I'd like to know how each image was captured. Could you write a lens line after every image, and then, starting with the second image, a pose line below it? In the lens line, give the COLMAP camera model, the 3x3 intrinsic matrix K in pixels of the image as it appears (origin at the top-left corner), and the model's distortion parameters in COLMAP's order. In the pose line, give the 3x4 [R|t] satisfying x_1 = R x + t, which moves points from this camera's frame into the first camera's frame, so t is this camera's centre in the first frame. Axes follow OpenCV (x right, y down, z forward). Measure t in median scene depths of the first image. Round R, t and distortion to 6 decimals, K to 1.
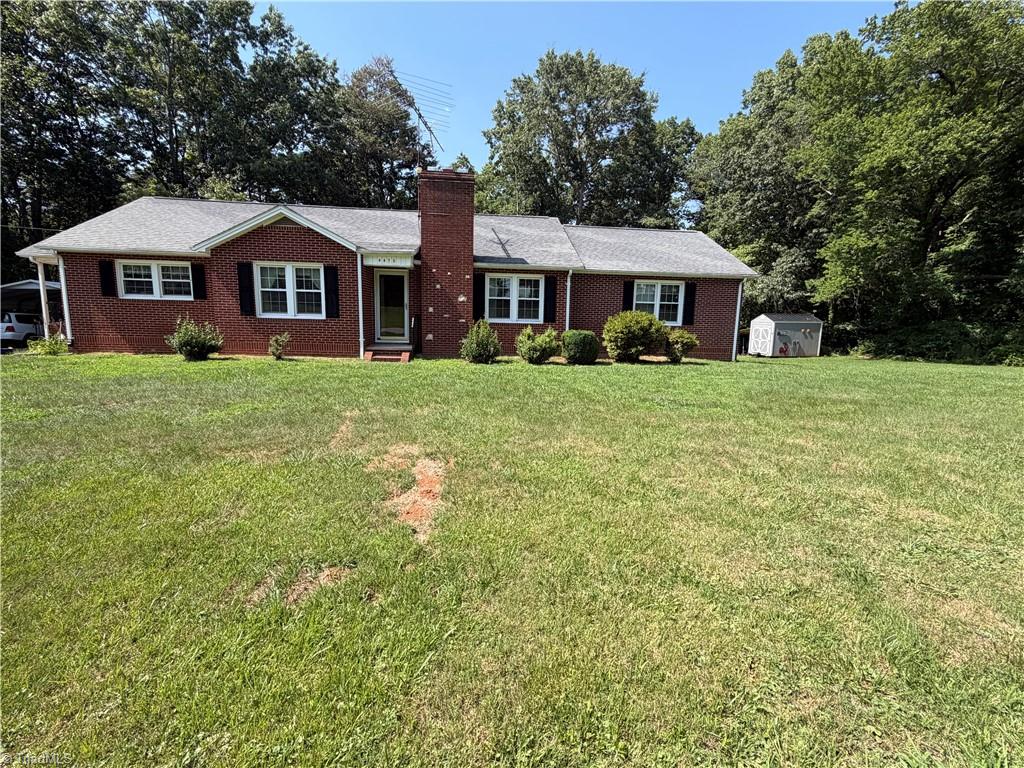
lens RADIAL K [[470.8, 0, 512.0], [0, 470.8, 384.0], [0, 0, 1]] dist [0.003258, 0.000273]
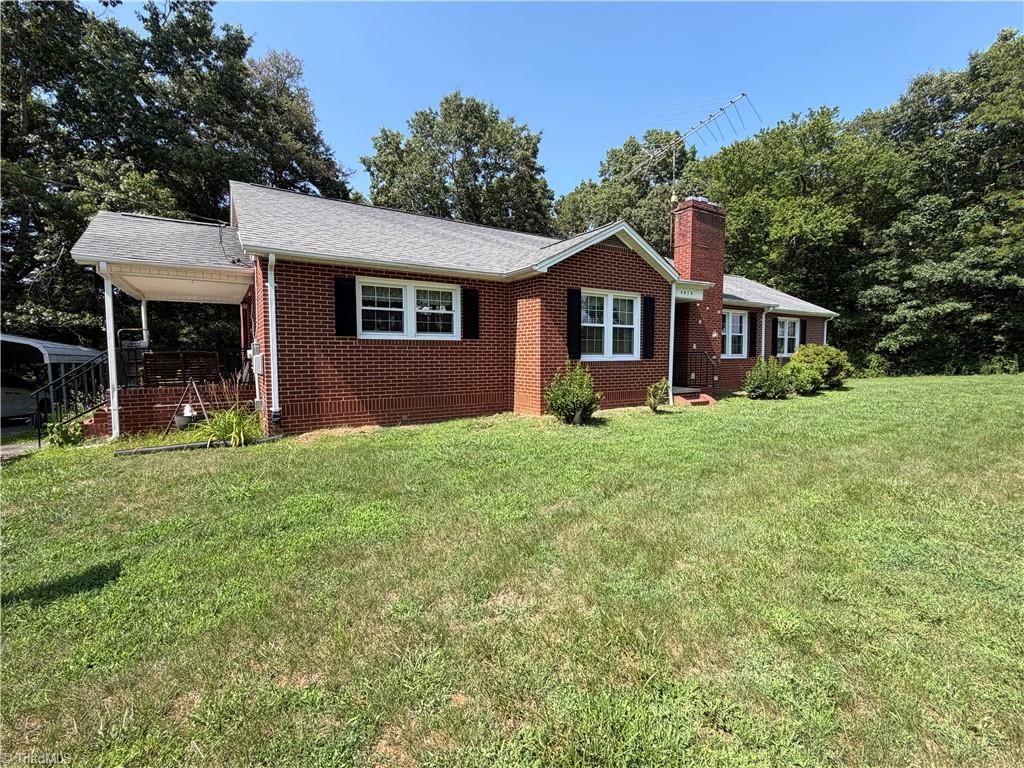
lens RADIAL K [[470.8, 0, 512.0], [0, 470.8, 384.0], [0, 0, 1]] dist [0.003258, 0.000273]
pose [[0.881246, -0.056813, 0.469232, -0.943234], [0.094924, 0.993797, -0.057947, -0.067148], [-0.463029, 0.095607, 0.881172, 0.367313]]
